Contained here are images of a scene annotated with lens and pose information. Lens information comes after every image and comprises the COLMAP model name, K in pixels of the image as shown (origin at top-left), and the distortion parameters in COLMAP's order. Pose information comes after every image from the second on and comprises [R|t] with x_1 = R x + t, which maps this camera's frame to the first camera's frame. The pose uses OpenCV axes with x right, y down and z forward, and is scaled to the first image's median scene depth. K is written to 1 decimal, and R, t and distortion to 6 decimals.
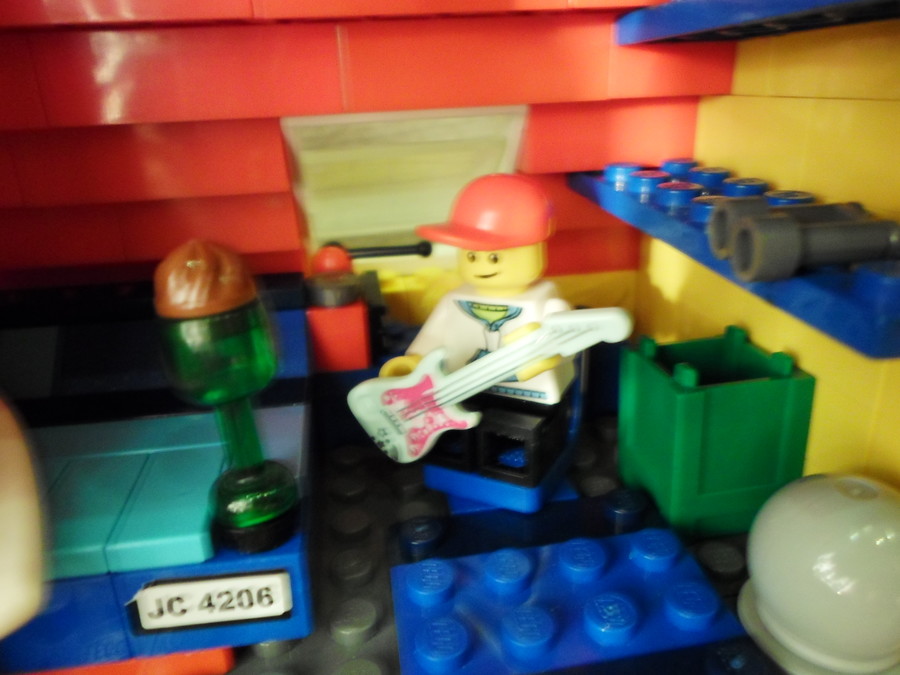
lens RADIAL K [[679.3, 0, 467.2], [0, 679.3, 341.2], [0, 0, 1]] dist [-0.014434, -0.001751]
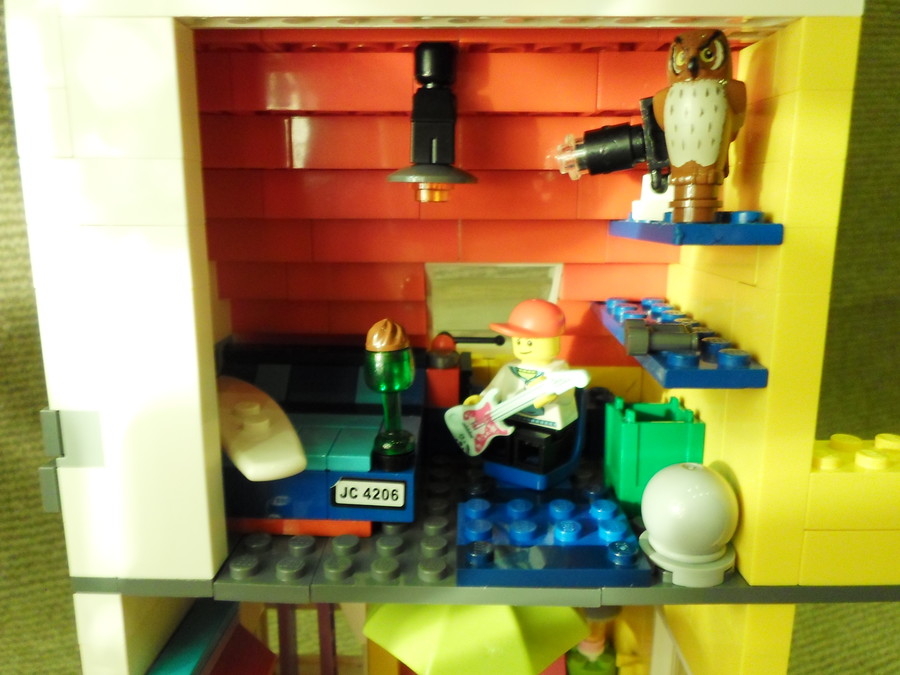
lens RADIAL K [[679.3, 0, 454.5], [0, 679.3, 338.7], [0, 0, 1]] dist [-0.014434, -0.001751]
pose [[0.980429, 0.066882, -0.185162, 0.180880], [-0.097956, 0.981564, -0.164125, 0.188012], [0.170771, 0.179051, 0.968906, -0.823600]]
